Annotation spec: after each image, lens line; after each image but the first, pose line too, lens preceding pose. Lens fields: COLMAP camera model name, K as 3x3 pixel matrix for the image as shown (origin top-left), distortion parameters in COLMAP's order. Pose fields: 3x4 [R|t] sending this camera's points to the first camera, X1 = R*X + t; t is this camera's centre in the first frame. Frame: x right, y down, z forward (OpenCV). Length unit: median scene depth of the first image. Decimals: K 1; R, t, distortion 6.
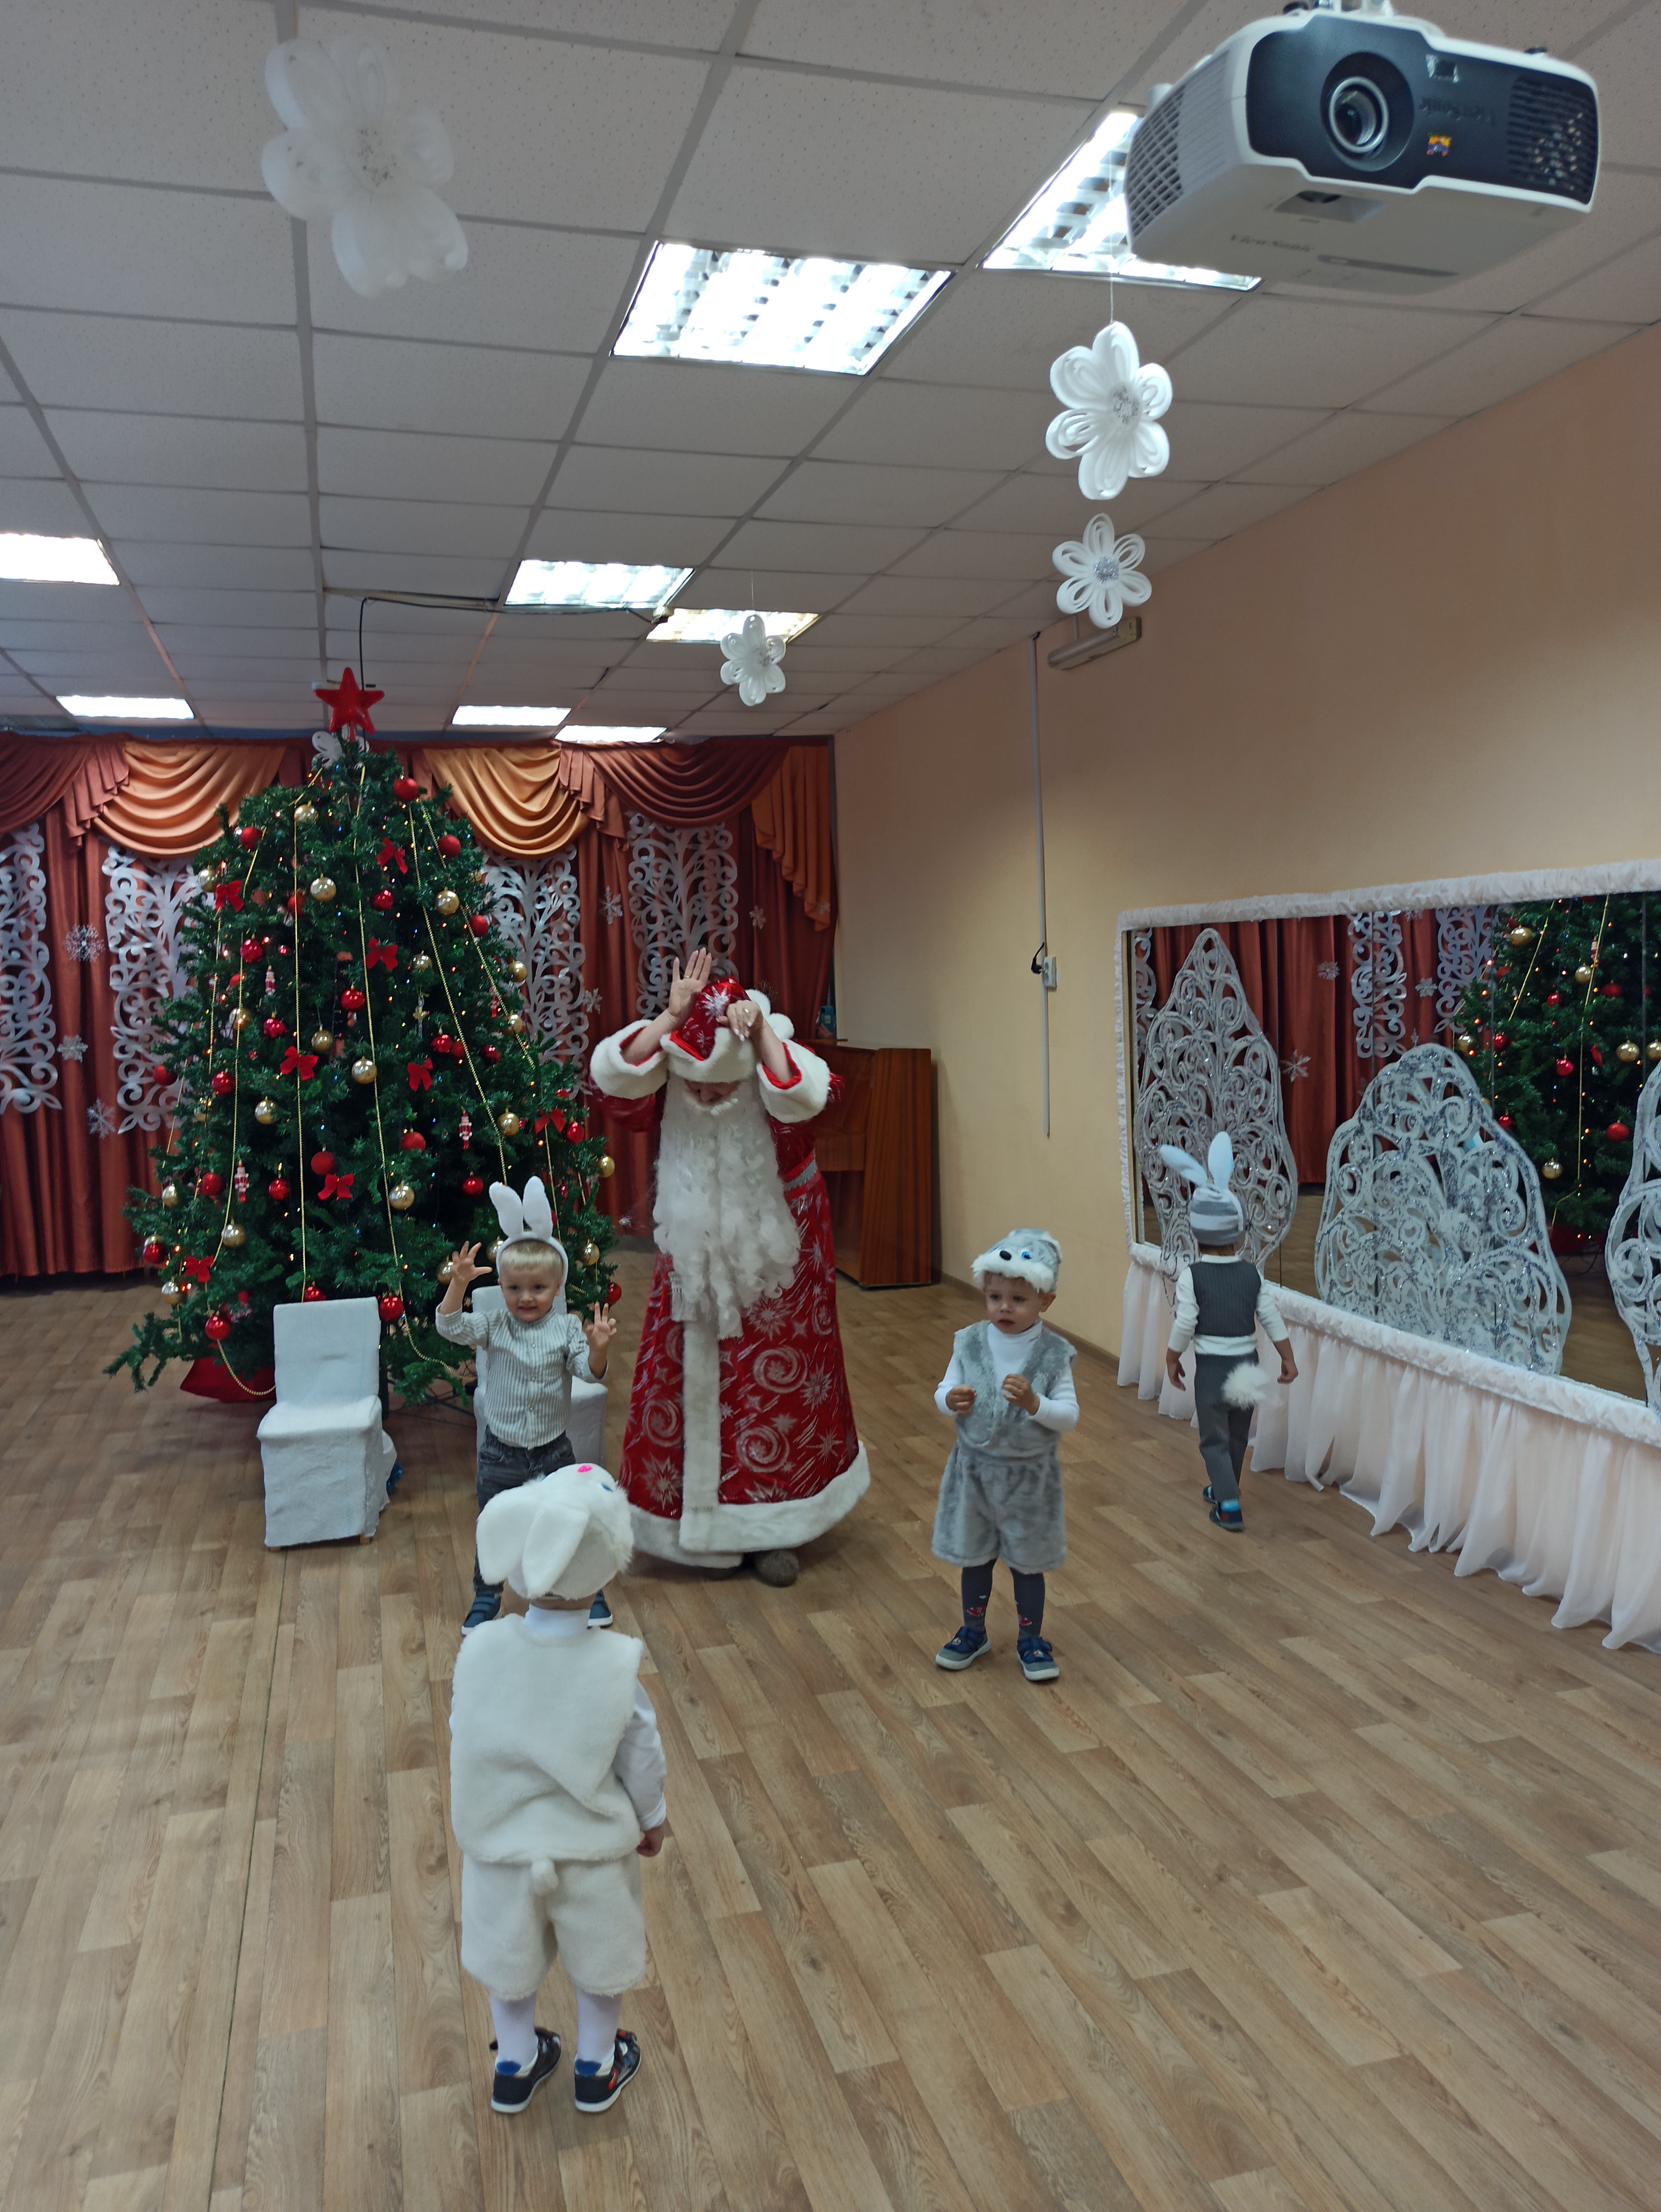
lens RADIAL K [[1659.1, 0, 829.1], [0, 1659.1, 1117.0], [0, 0, 1]] dist [0.066571, -0.070274]
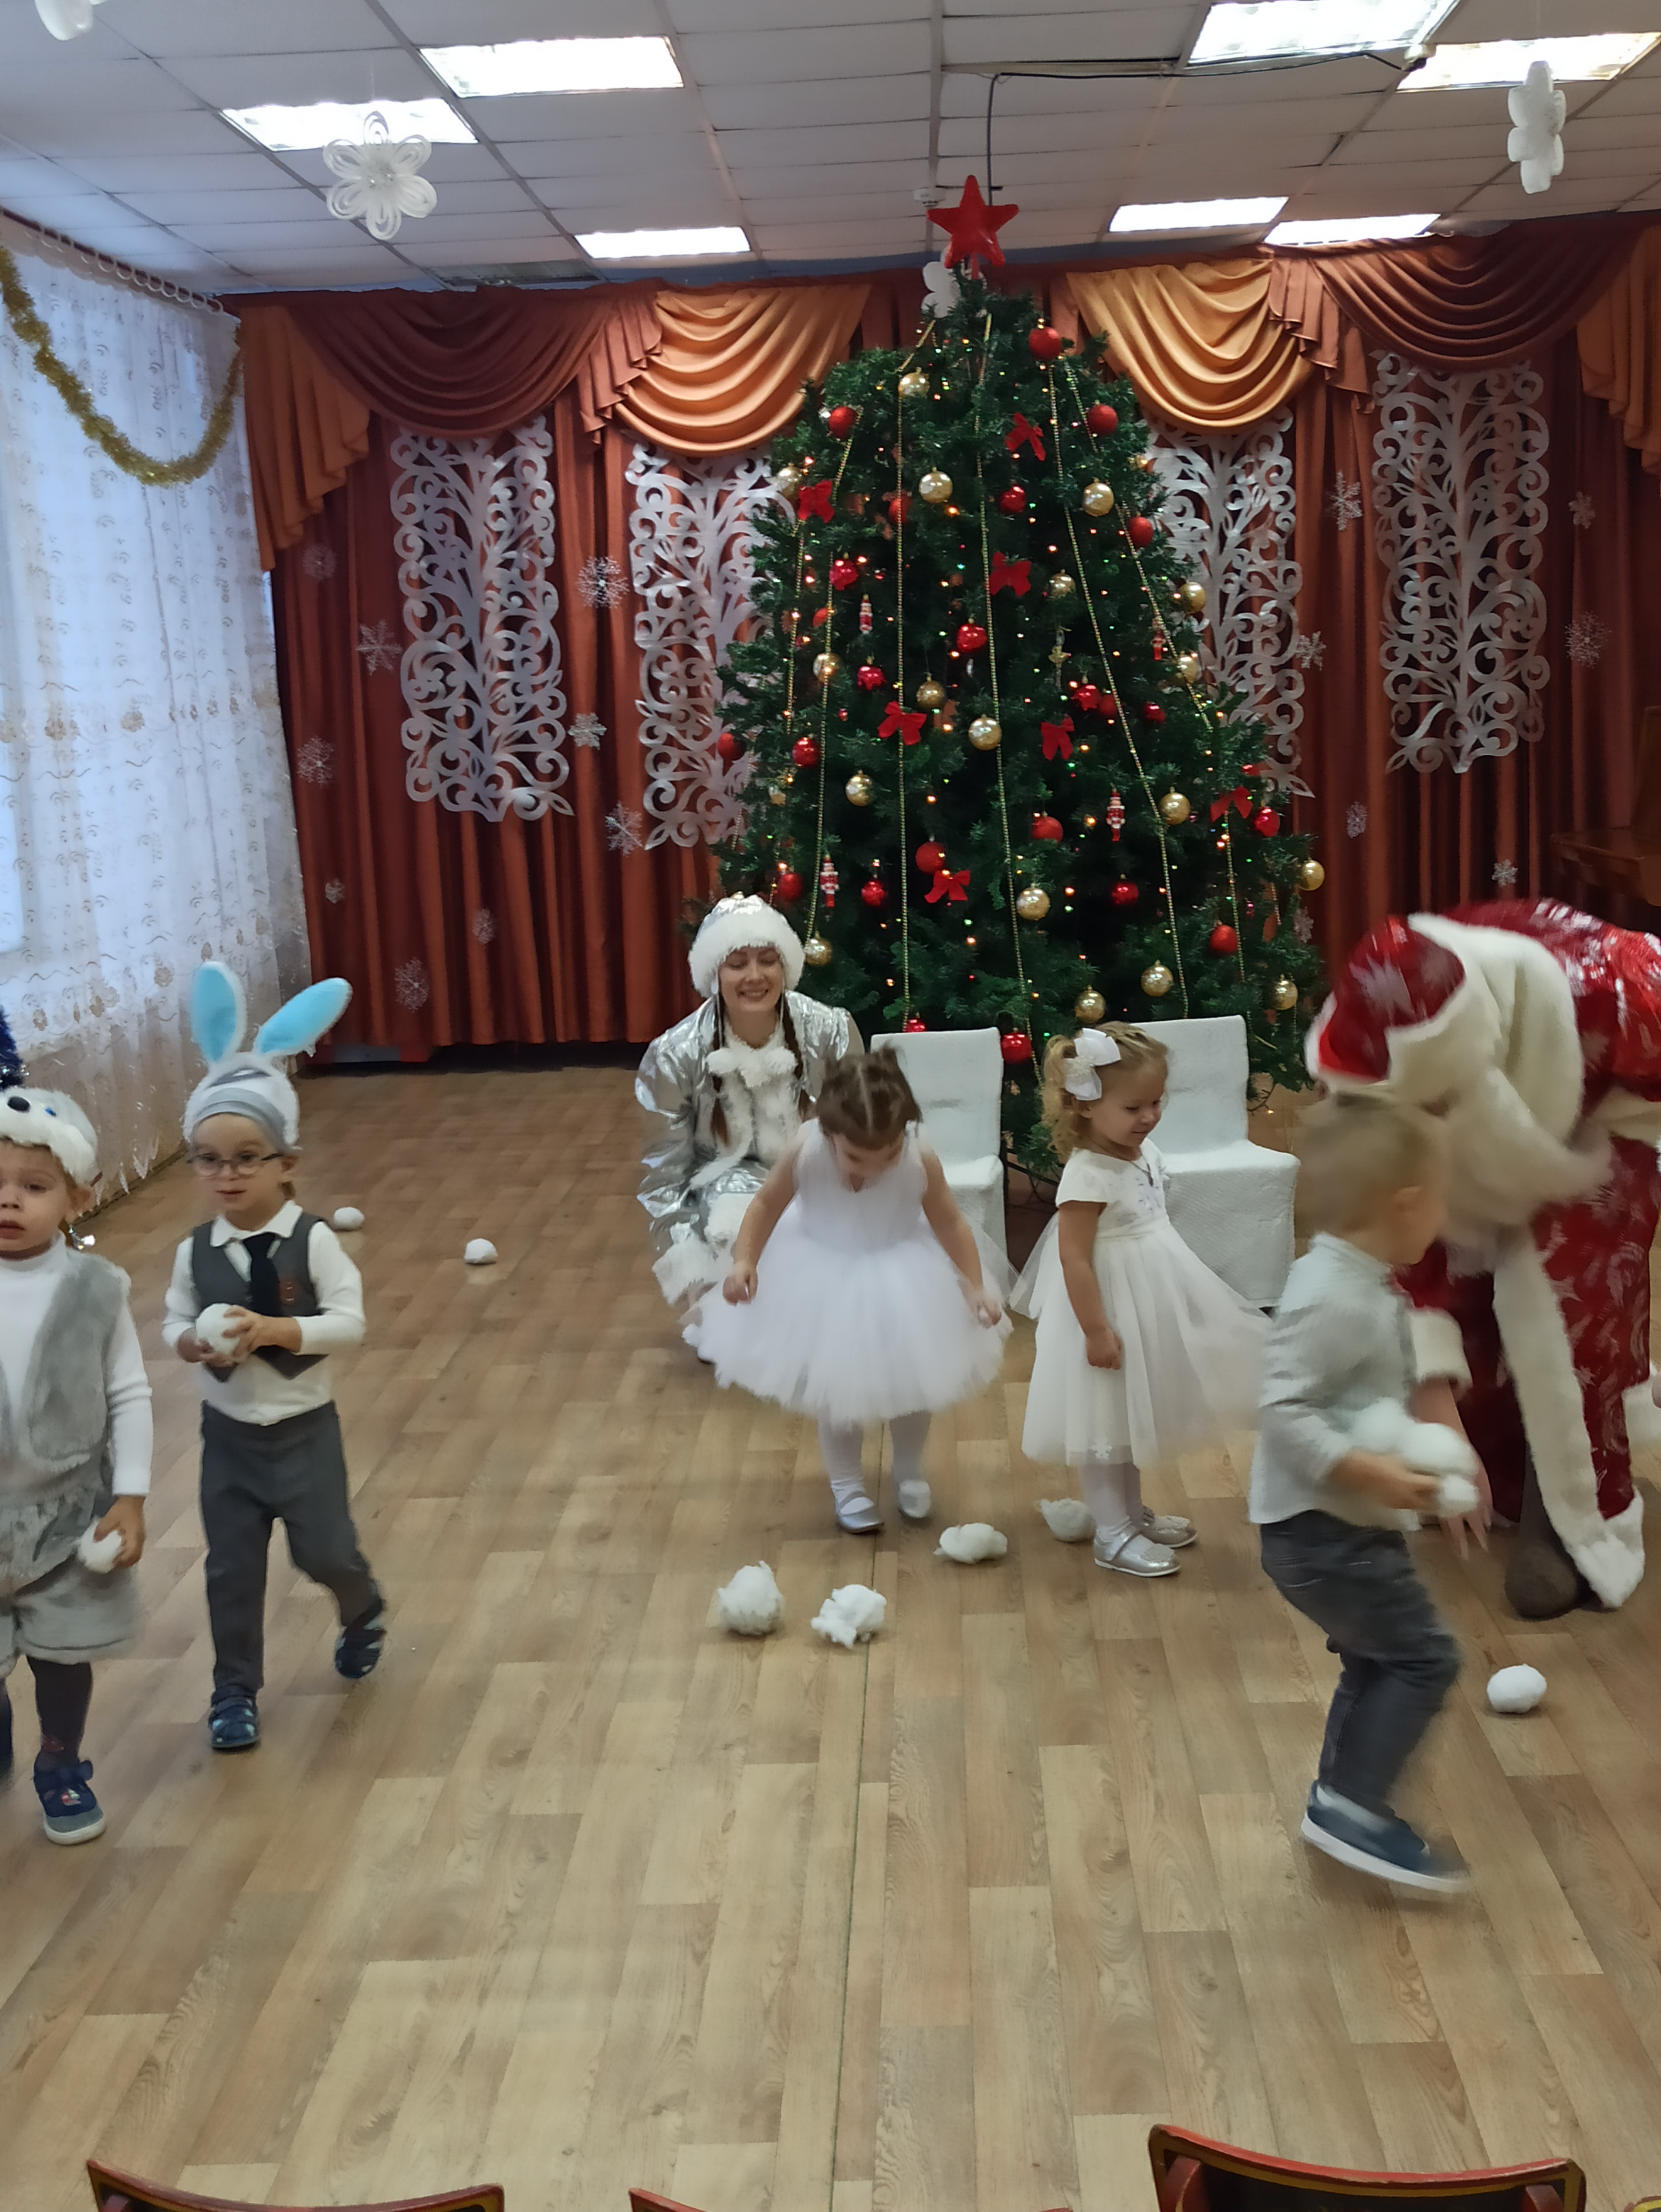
lens RADIAL K [[2913.6, 0, 816.7], [0, 2913.6, 1112.0], [0, 0, 1]] dist [0.064178, 0.014150]
pose [[0.949913, 0.030600, -0.311014, 0.038083], [-0.007427, 0.997124, 0.075420, 0.027174], [0.312427, -0.069332, 0.947408, -0.170192]]
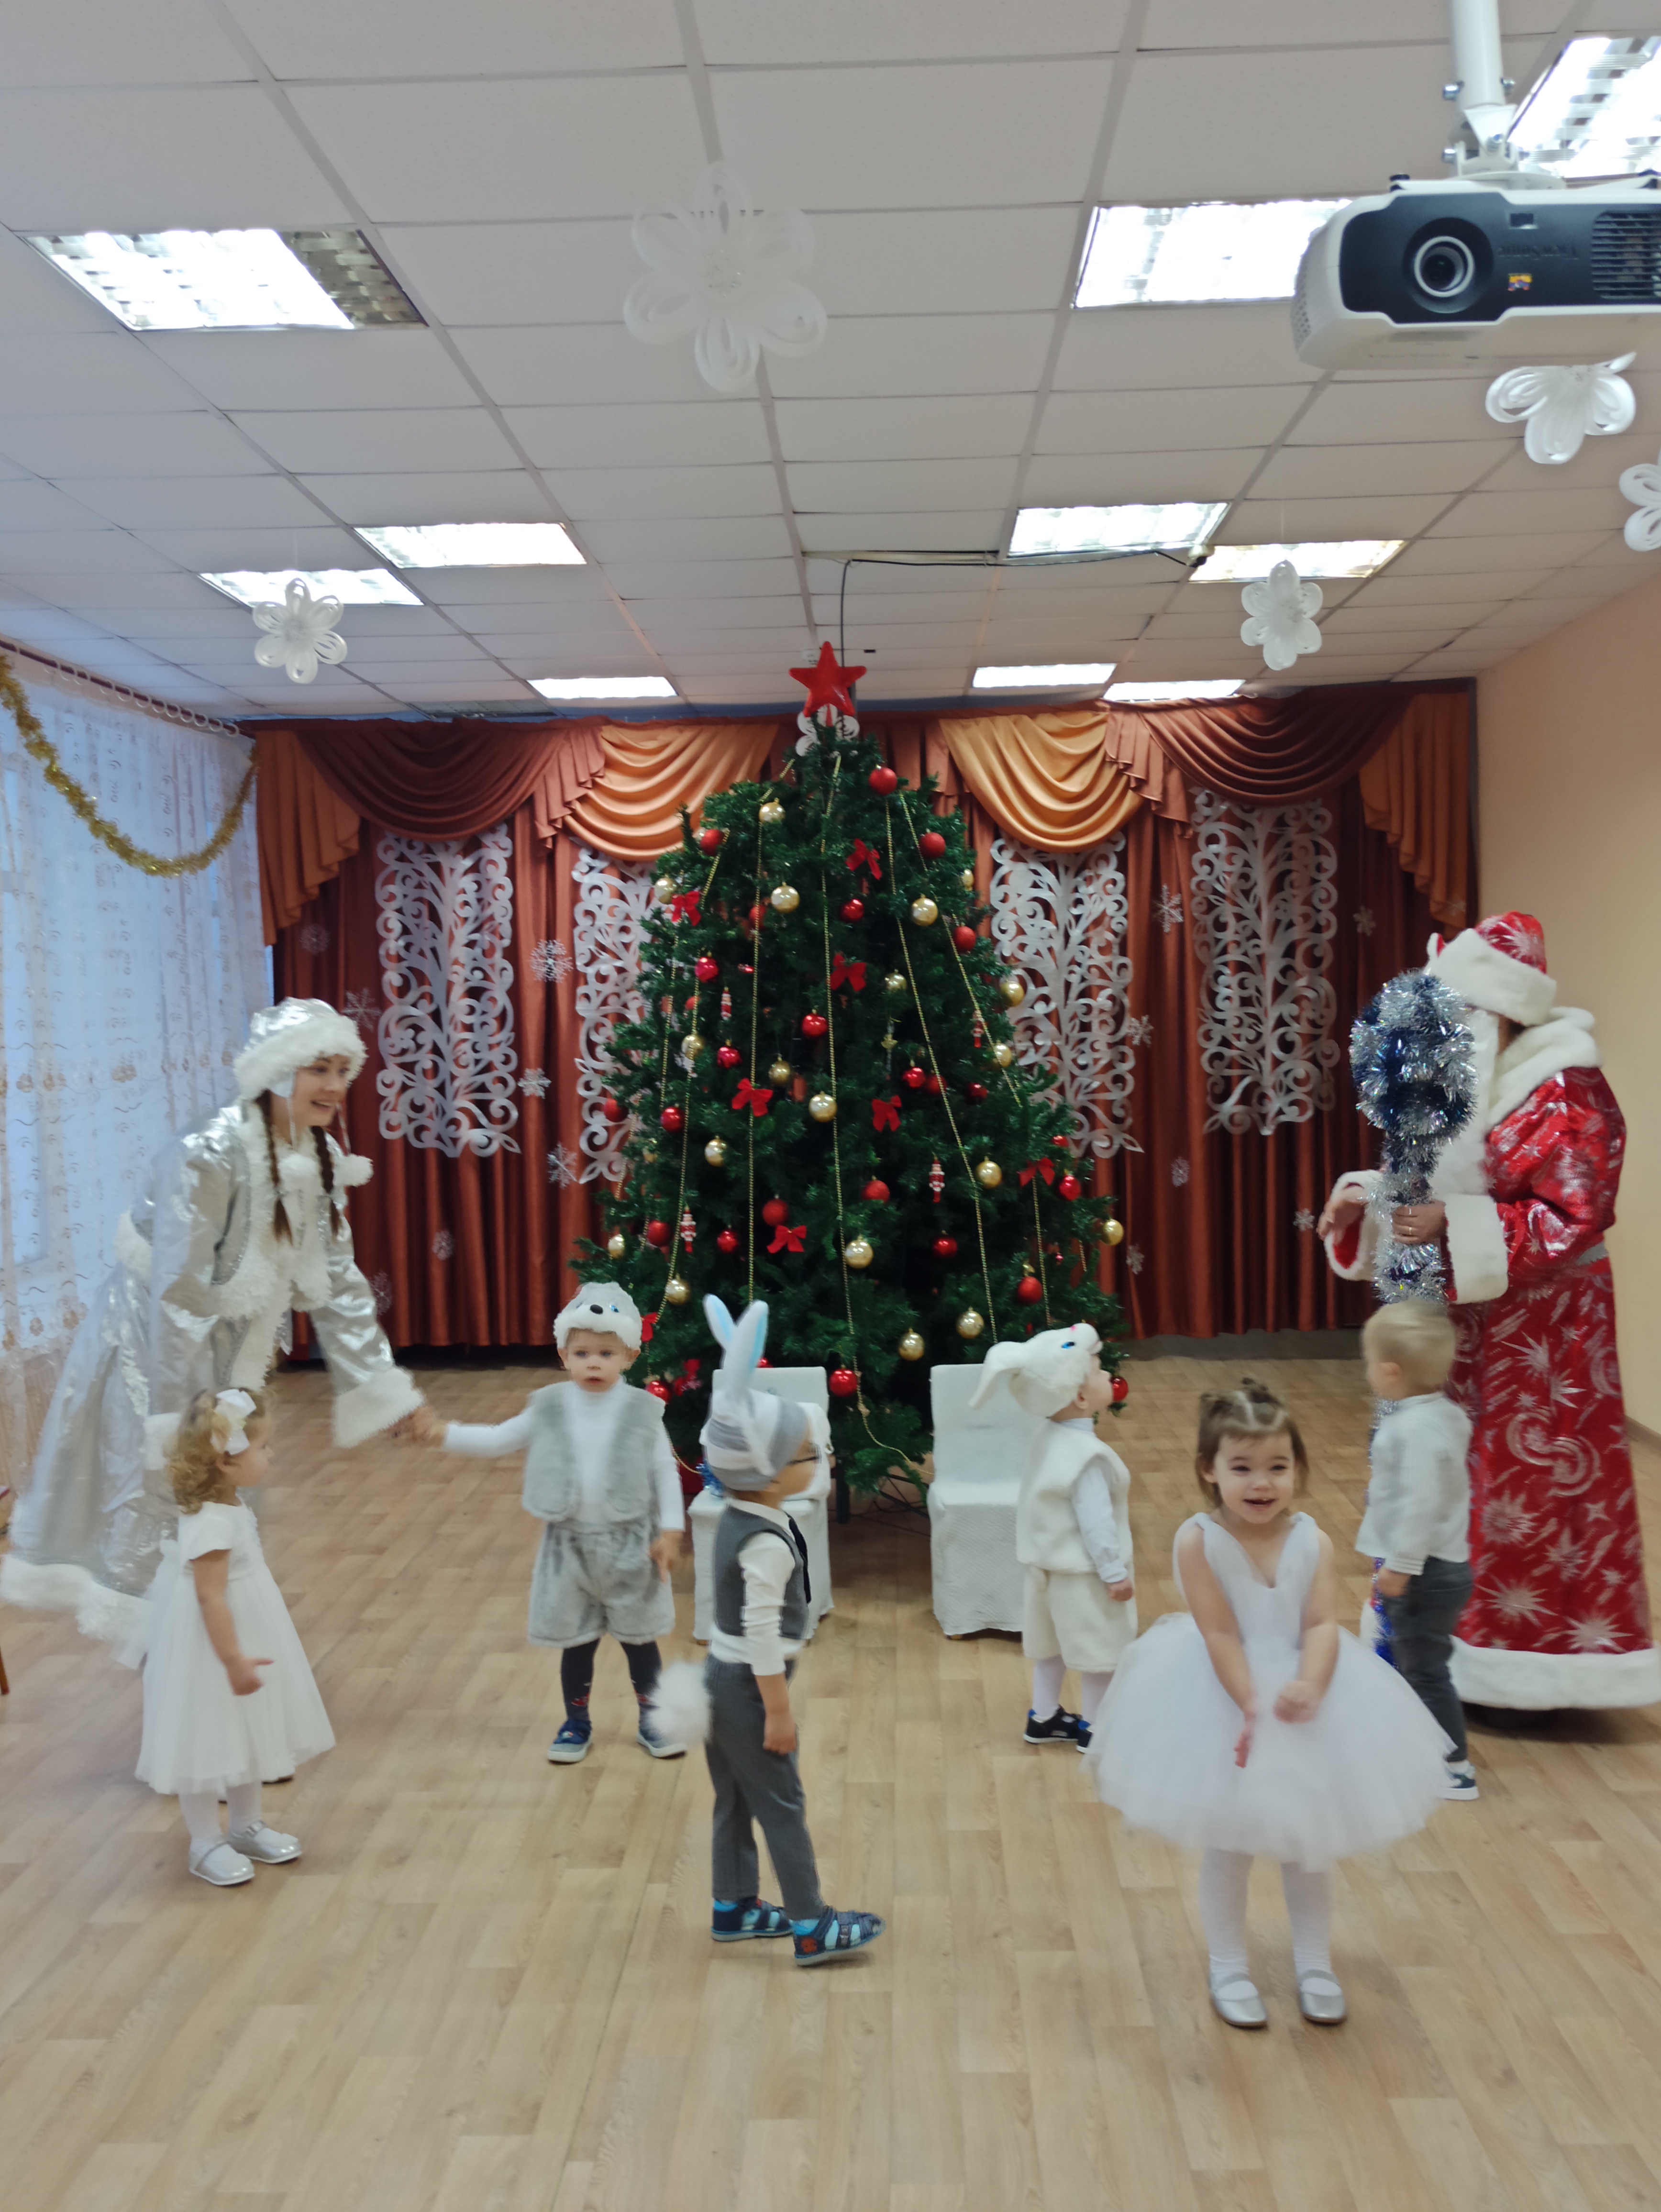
lens RADIAL K [[2349.3, 0, 817.7], [0, 2349.3, 1103.3], [0, 0, 1]] dist [0.146792, -0.303624]
pose [[0.950920, 0.015819, -0.309034, 0.059703], [-0.028621, 0.998908, -0.036937, 0.009625], [0.308112, 0.043969, 0.950334, -0.100487]]
